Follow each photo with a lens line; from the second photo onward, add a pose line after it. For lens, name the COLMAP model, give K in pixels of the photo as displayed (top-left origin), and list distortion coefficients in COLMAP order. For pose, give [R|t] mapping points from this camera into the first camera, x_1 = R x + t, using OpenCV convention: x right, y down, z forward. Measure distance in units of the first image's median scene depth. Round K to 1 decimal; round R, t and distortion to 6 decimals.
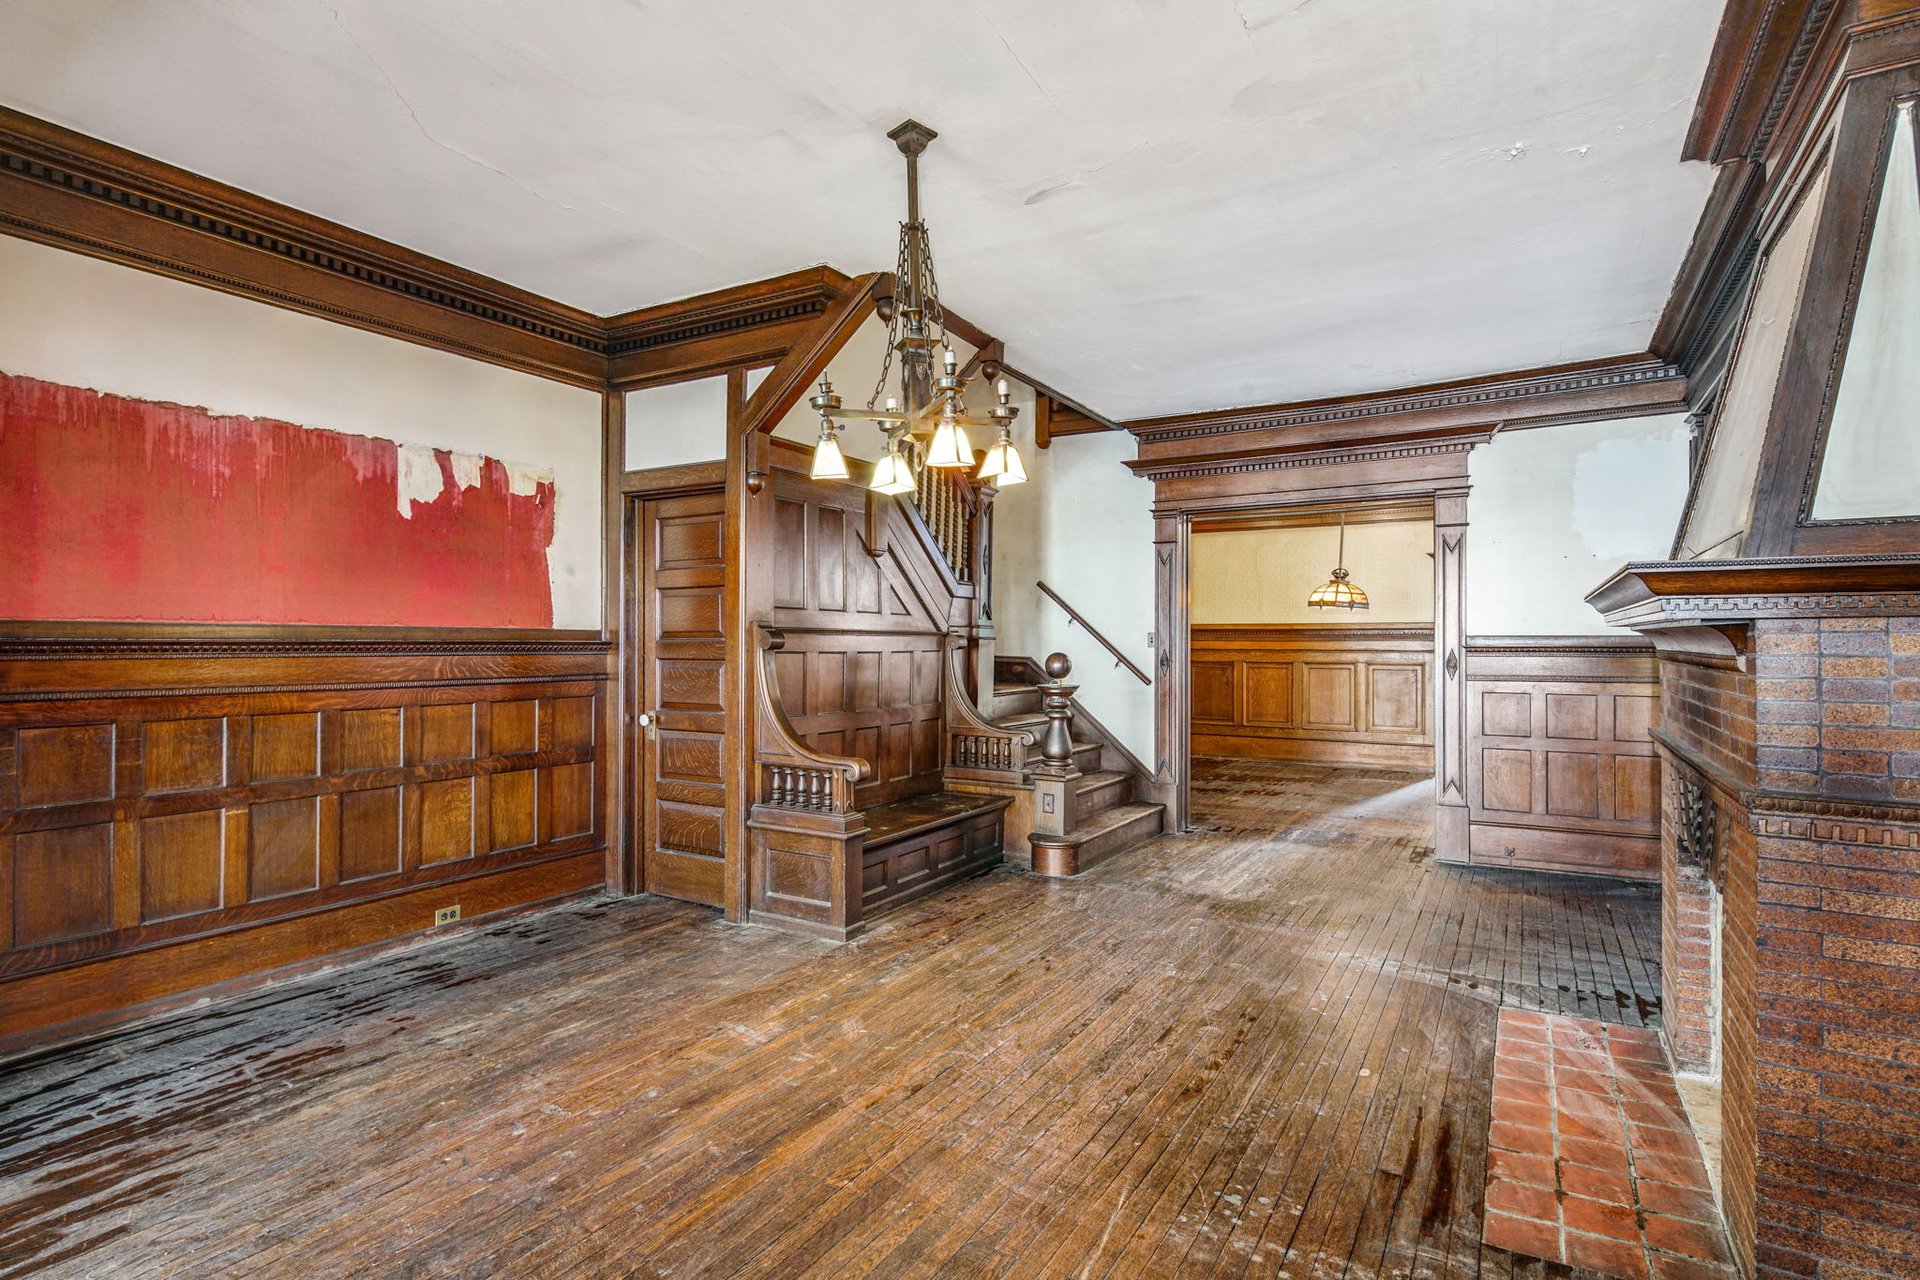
lens RADIAL K [[962.9, 0, 960.0], [0, 962.9, 640.0], [0, 0, 1]] dist [-0.000244, -0.001620]
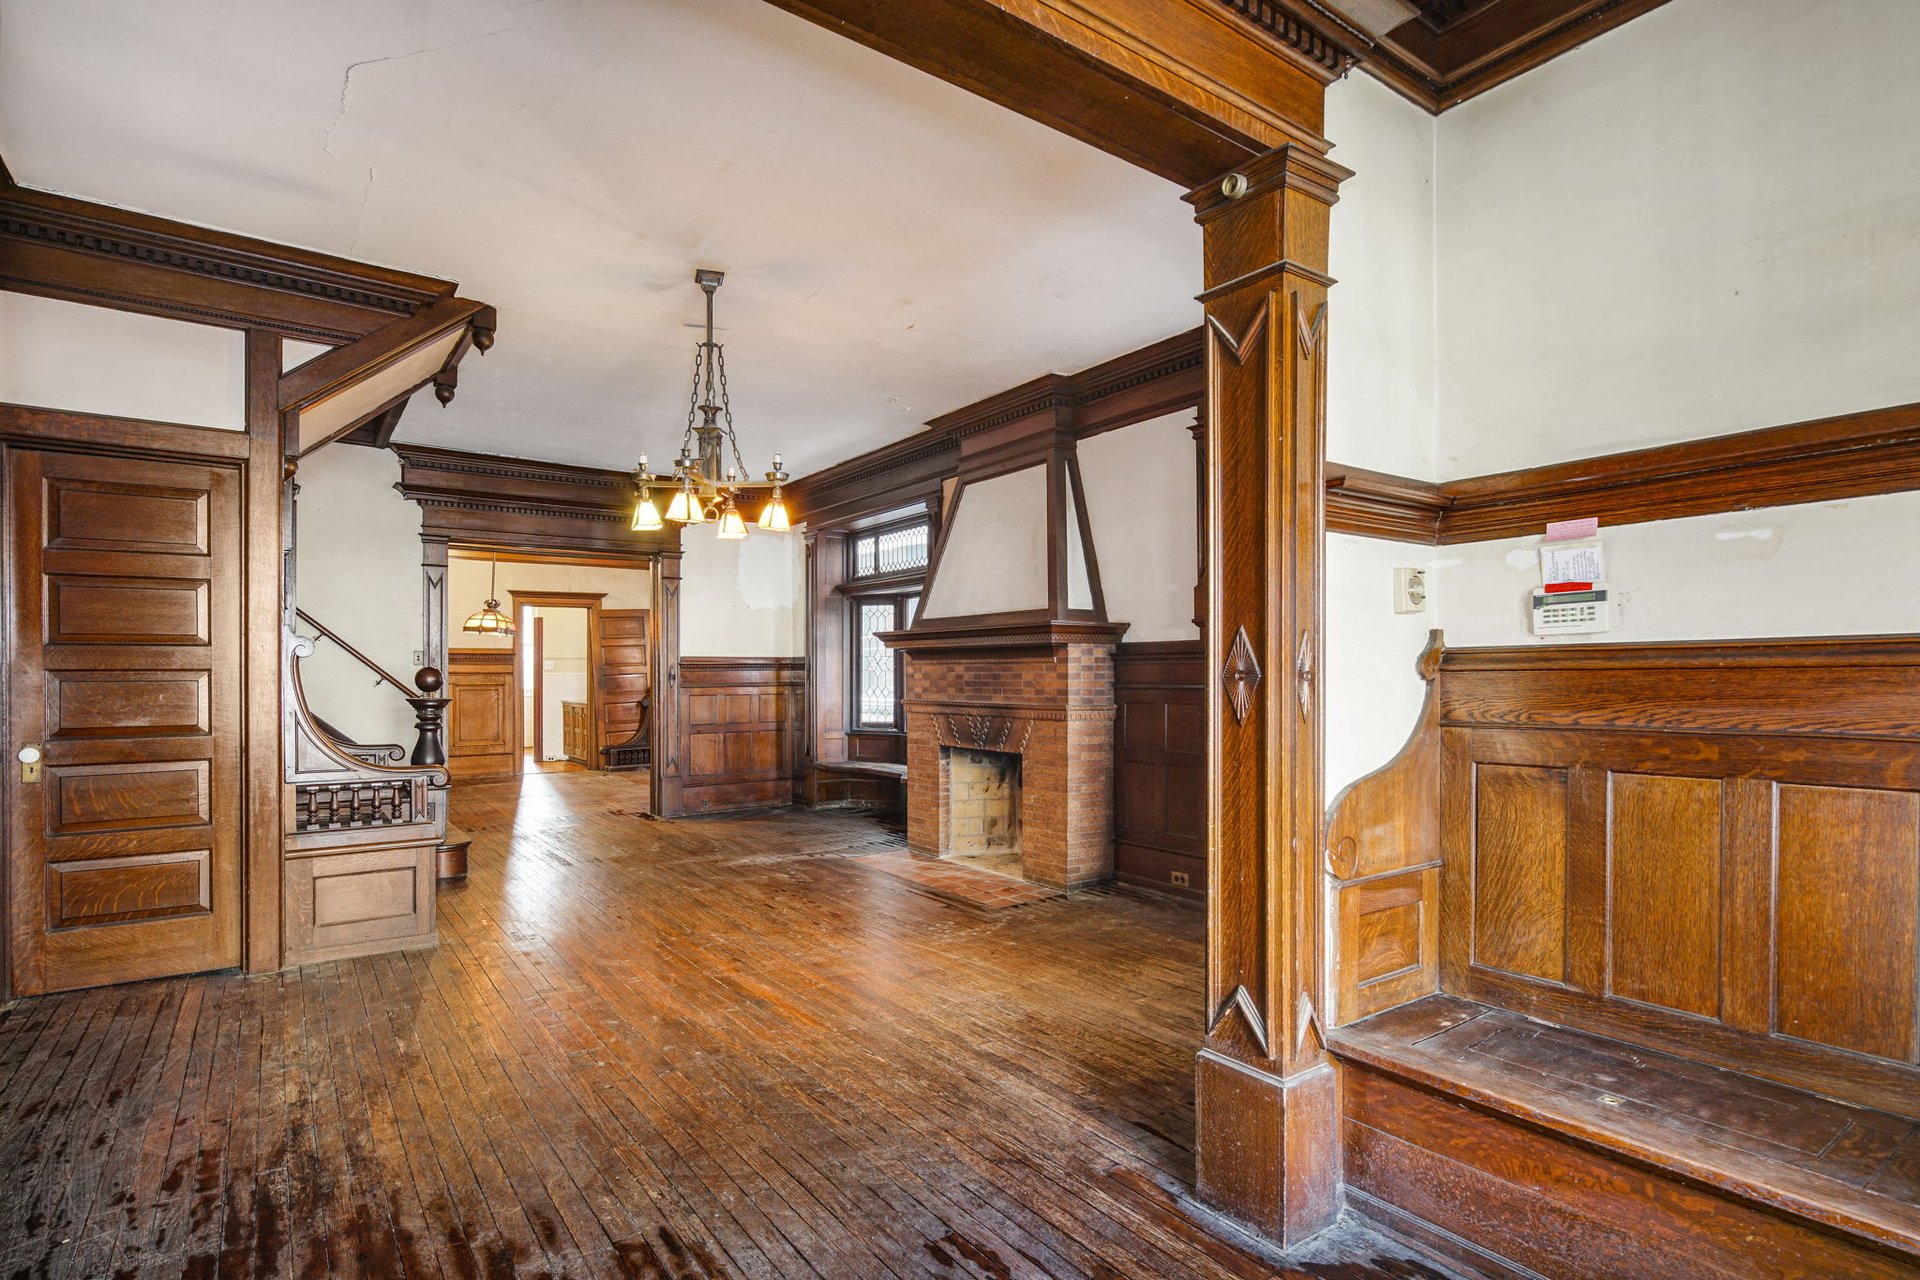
lens RADIAL K [[943.2, 0, 952.3], [0, 943.2, 696.6], [0, 0, 1]] dist [-0.000589, -0.000671]
pose [[0.392896, -0.024649, 0.919253, -1.084657], [0.002481, 0.999665, 0.025745, 0.035482], [-0.919580, -0.007835, 0.392825, 0.141252]]
